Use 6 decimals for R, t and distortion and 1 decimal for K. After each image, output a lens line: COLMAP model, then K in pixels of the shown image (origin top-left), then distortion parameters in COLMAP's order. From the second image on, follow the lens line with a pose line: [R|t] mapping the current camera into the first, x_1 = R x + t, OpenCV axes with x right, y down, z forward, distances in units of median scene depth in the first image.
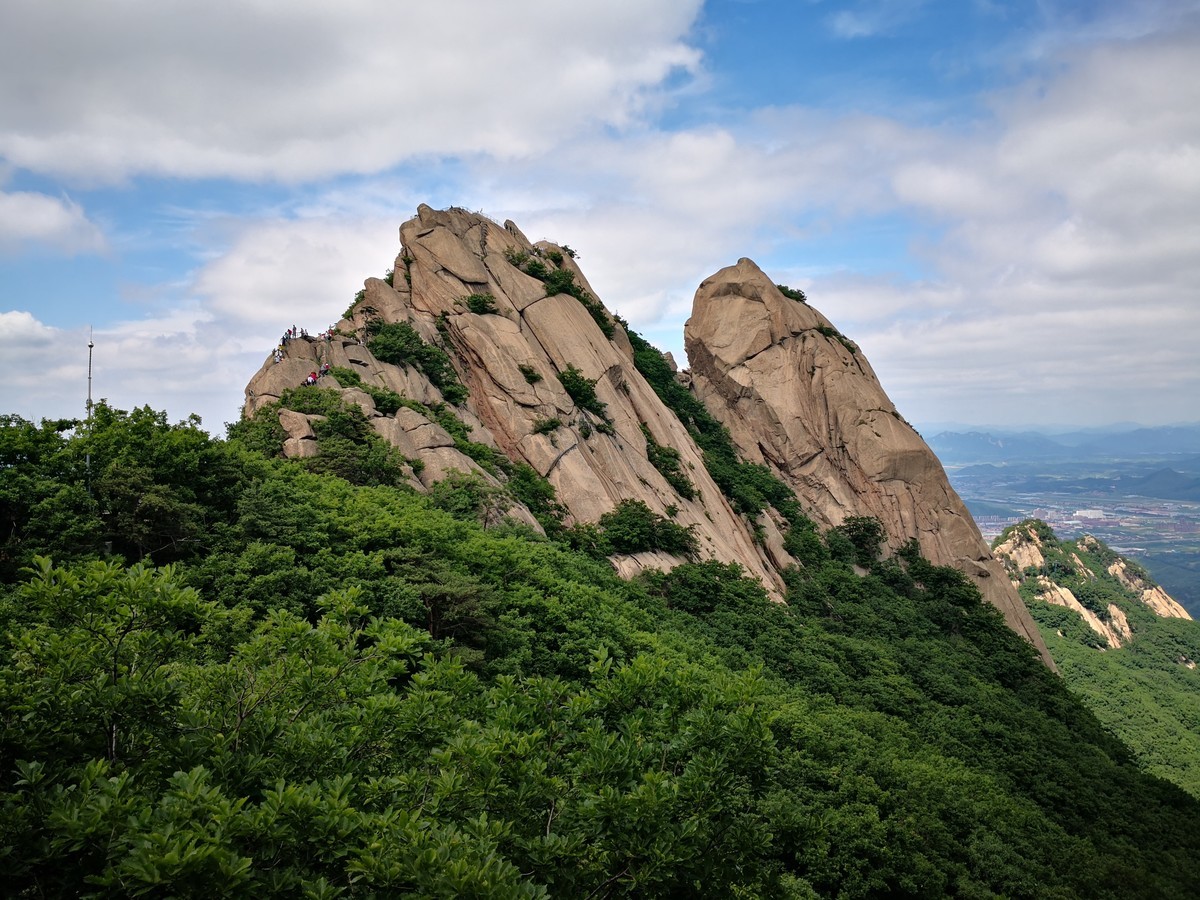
lens RADIAL K [[1005.5, 0, 600.0], [0, 1005.5, 450.0], [0, 0, 1]] dist [0.048459, -0.072997]
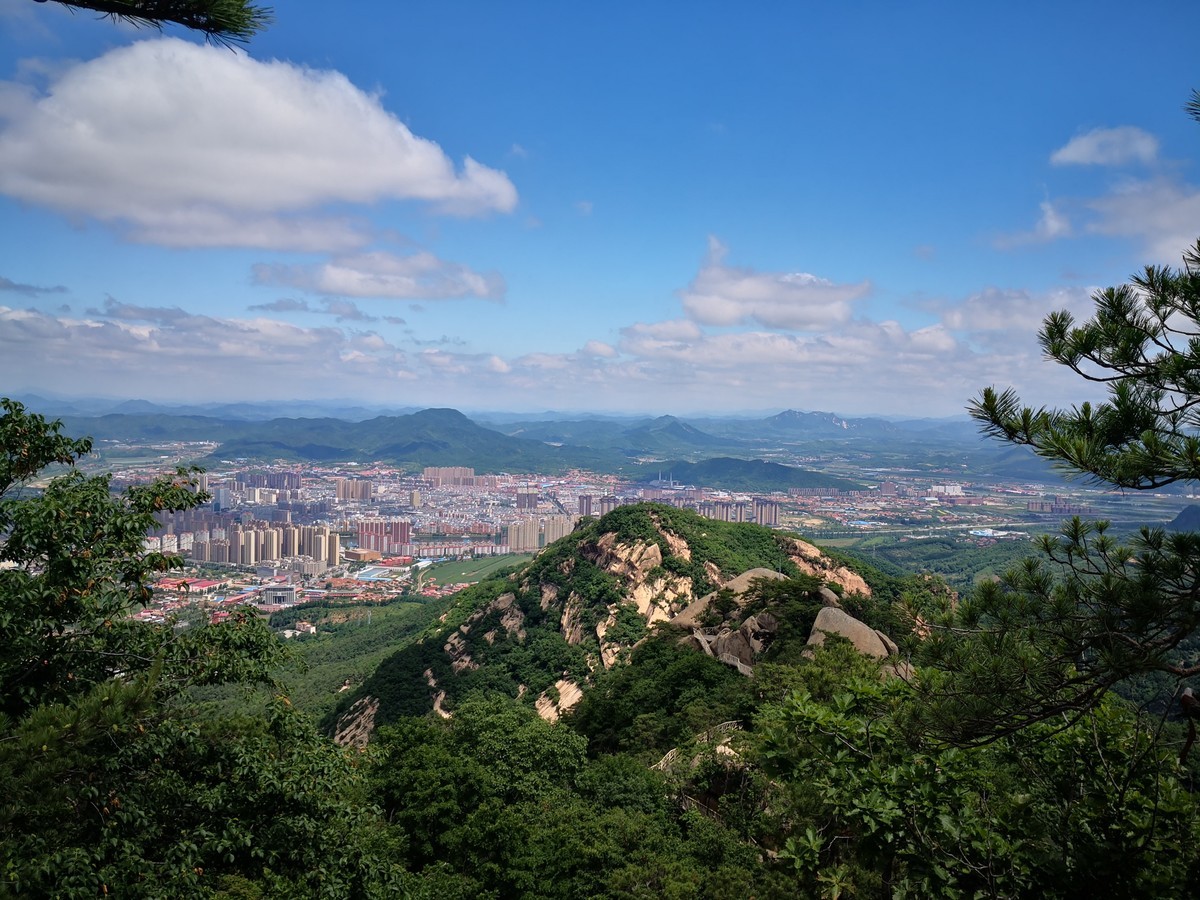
lens RADIAL K [[1009.1, 0, 584.4], [0, 1009.1, 444.4], [0, 0, 1]] dist [-0.007761, 0.000748]
pose [[0.991640, 0.034447, 0.124350, 0.733309], [-0.036190, 0.999275, 0.011787, 0.209259], [-0.123854, -0.016189, 0.992168, 1.817679]]
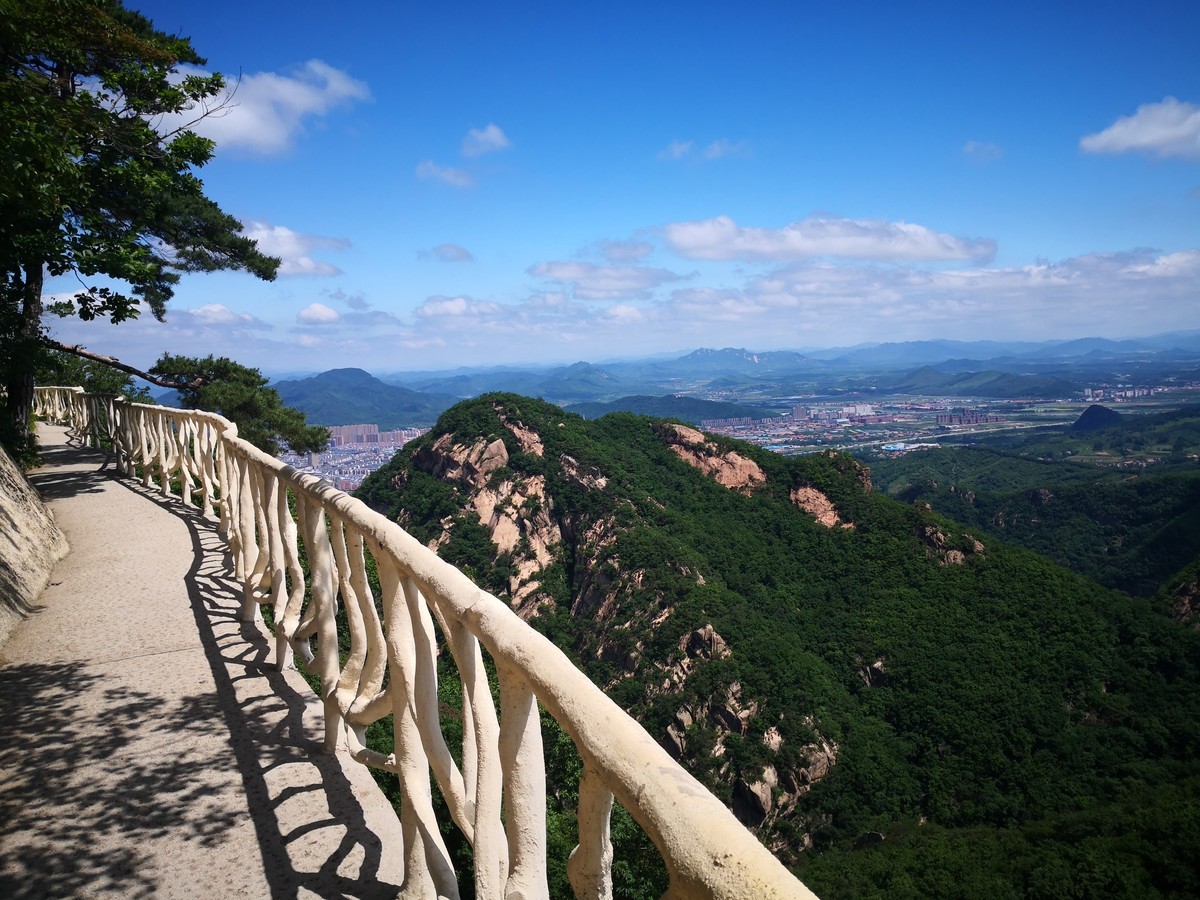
lens RADIAL K [[1005.5, 0, 600.0], [0, 1005.5, 450.0], [0, 0, 1]] dist [0.048459, -0.072997]
pose [[0.974852, -0.050051, 0.217161, 0.805525], [0.036650, 0.997192, 0.065309, 0.256727], [-0.219820, -0.055707, 0.973949, 1.949750]]
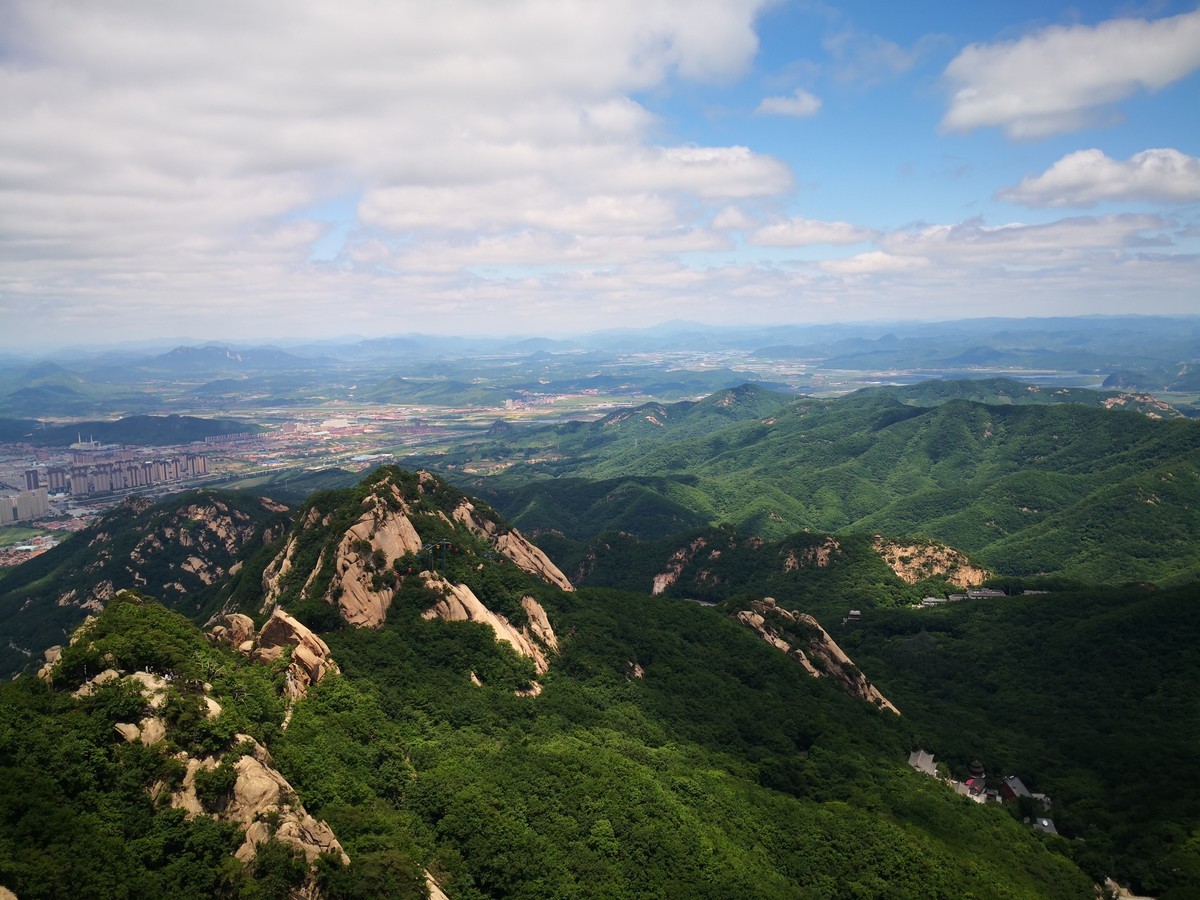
lens RADIAL K [[1005.5, 0, 600.0], [0, 1005.5, 450.0], [0, 0, 1]] dist [0.048459, -0.072997]
pose [[0.750728, -0.093277, 0.653993, 0.145932], [0.038366, 0.994467, 0.097797, 0.006781], [-0.659497, -0.048328, 0.750152, 0.506288]]
